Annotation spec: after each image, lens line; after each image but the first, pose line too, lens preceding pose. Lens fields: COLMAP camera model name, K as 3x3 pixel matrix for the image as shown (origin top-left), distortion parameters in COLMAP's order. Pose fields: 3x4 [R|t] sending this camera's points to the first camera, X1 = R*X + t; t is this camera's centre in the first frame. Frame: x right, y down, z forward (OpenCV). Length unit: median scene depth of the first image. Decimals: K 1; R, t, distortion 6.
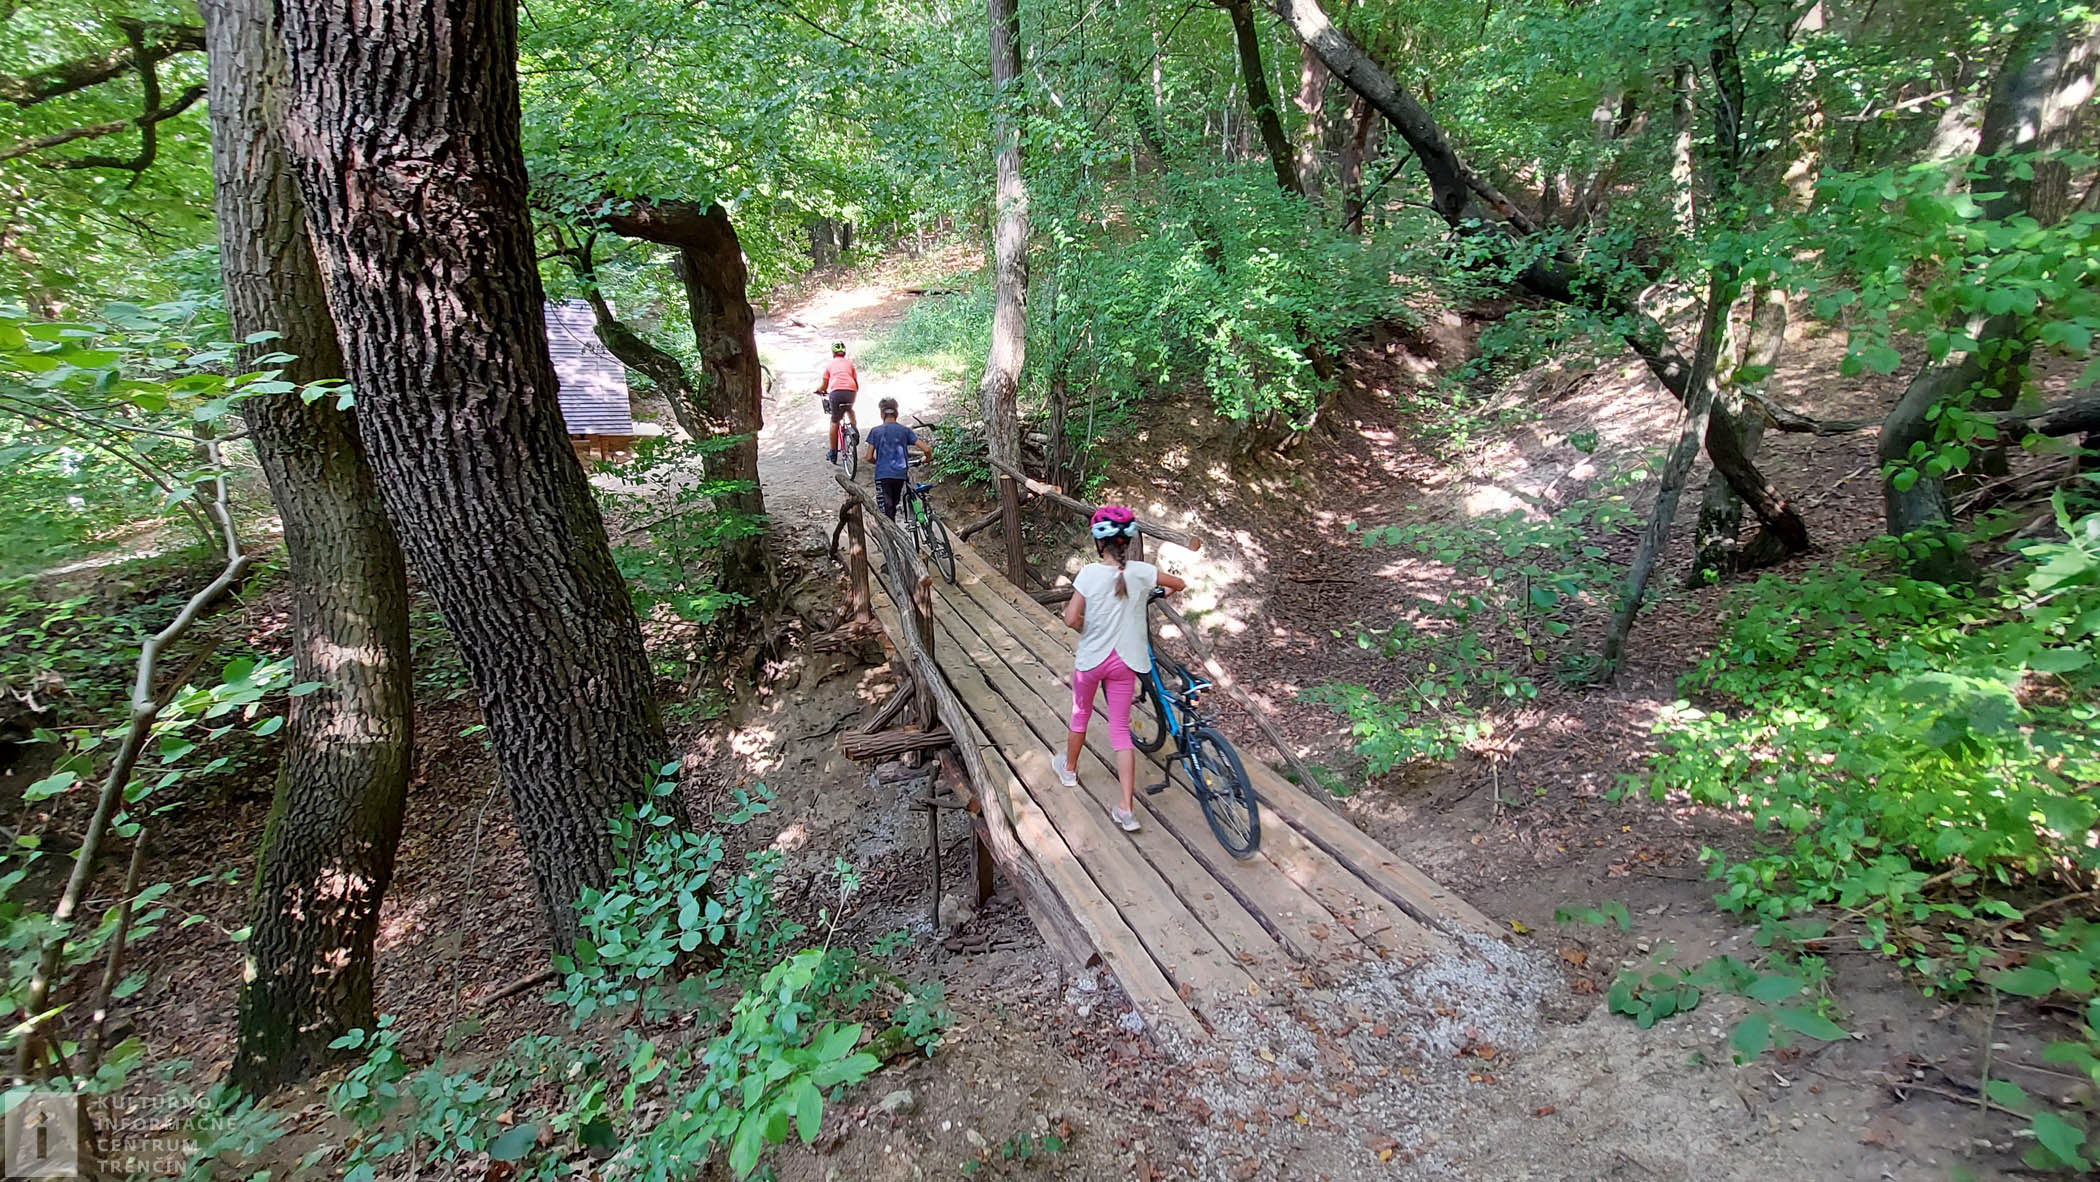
lens RADIAL K [[838.7, 0, 1037.2], [0, 838.7, 588.4], [0, 0, 1]] dist [-0.009313, -0.006214]
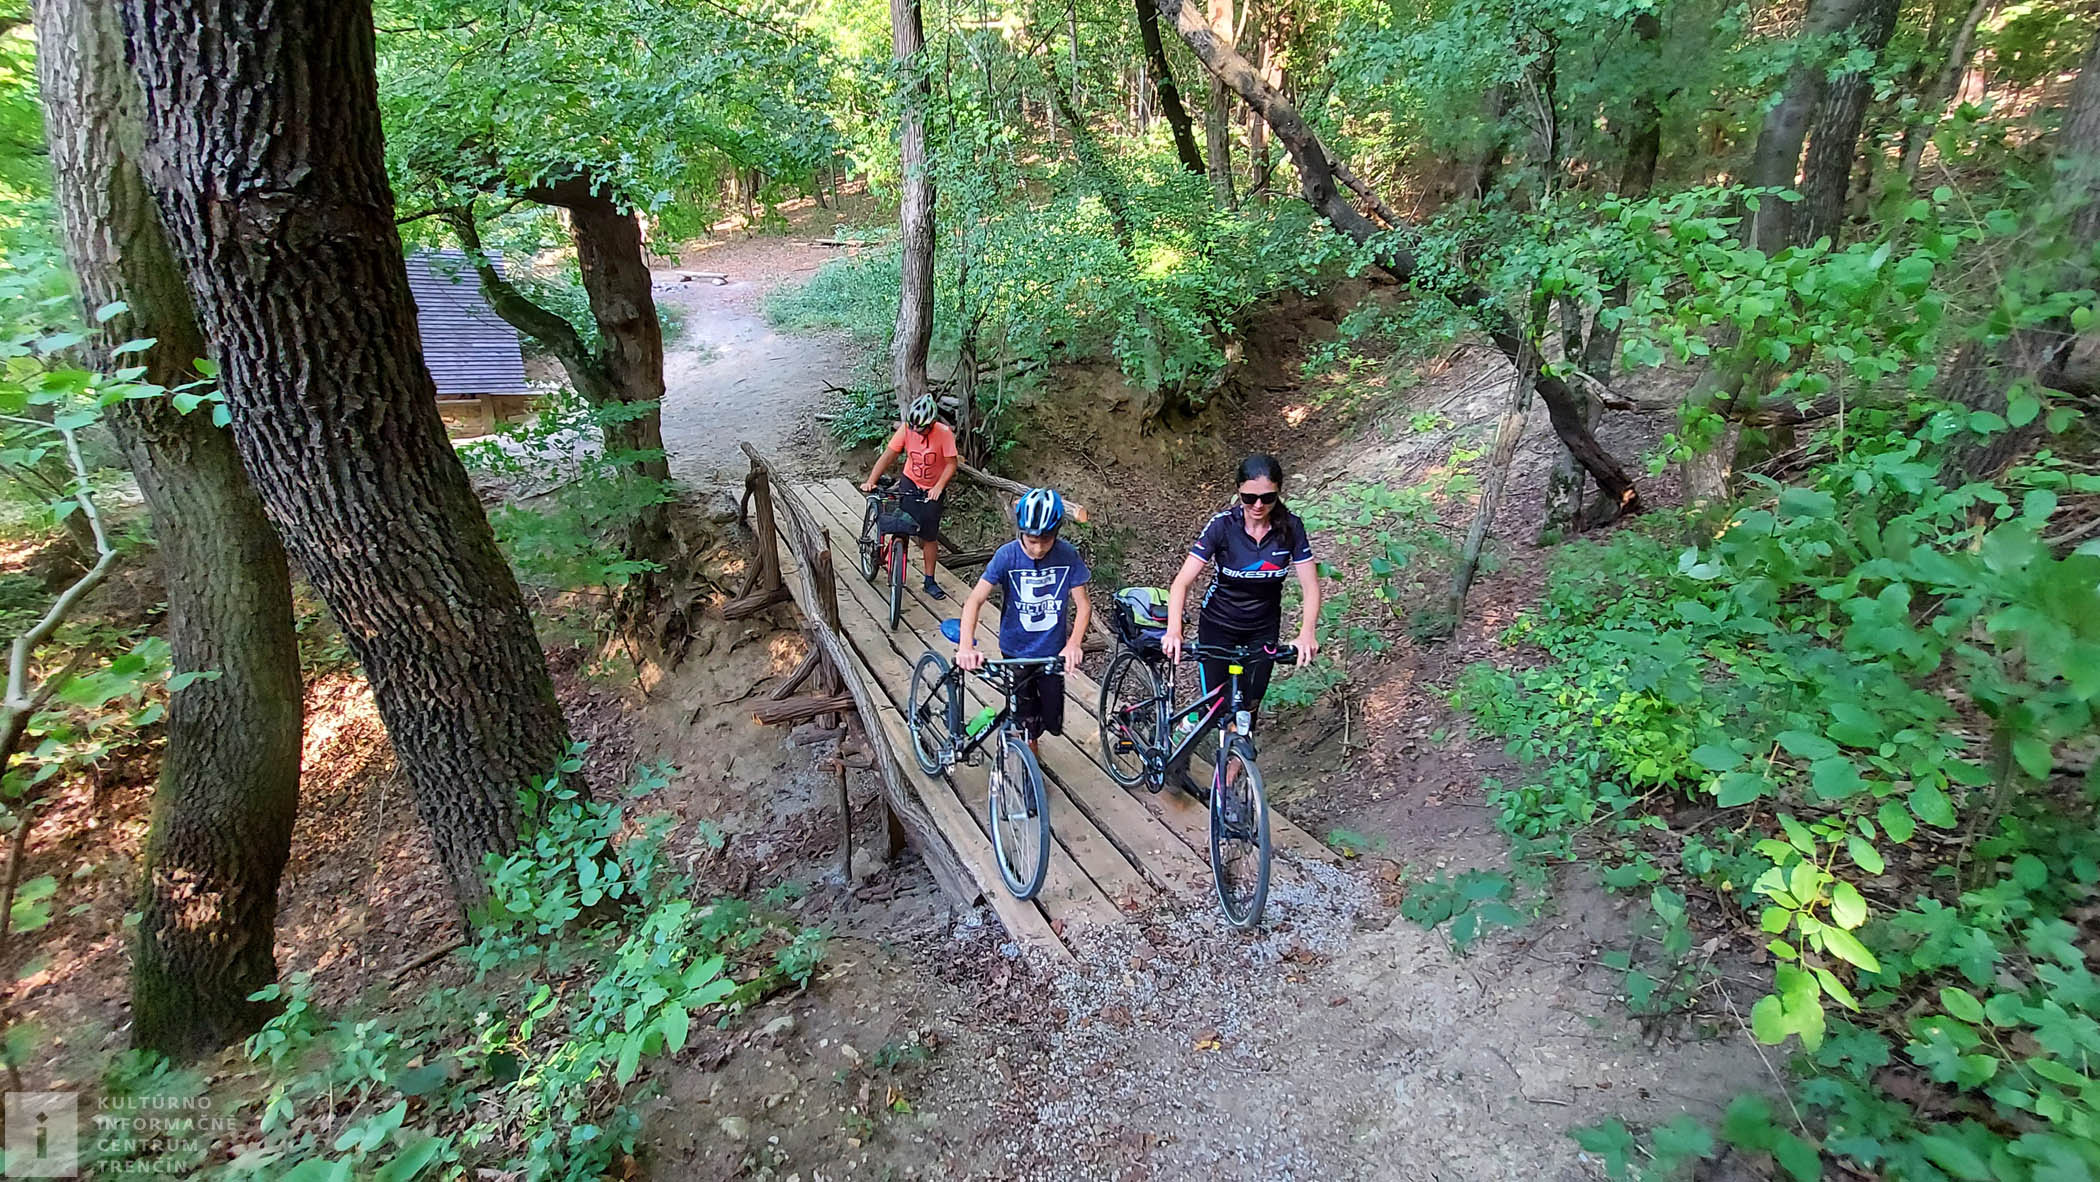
lens RADIAL K [[828.3, 0, 1050.0], [0, 828.3, 591.0], [0, 0, 1]] dist [-0.017905, -0.000097]
pose [[0.994342, -0.015421, 0.105104, 0.080393], [0.009641, 0.998424, 0.055280, -0.036567], [-0.105791, -0.053954, 0.992924, -0.114753]]
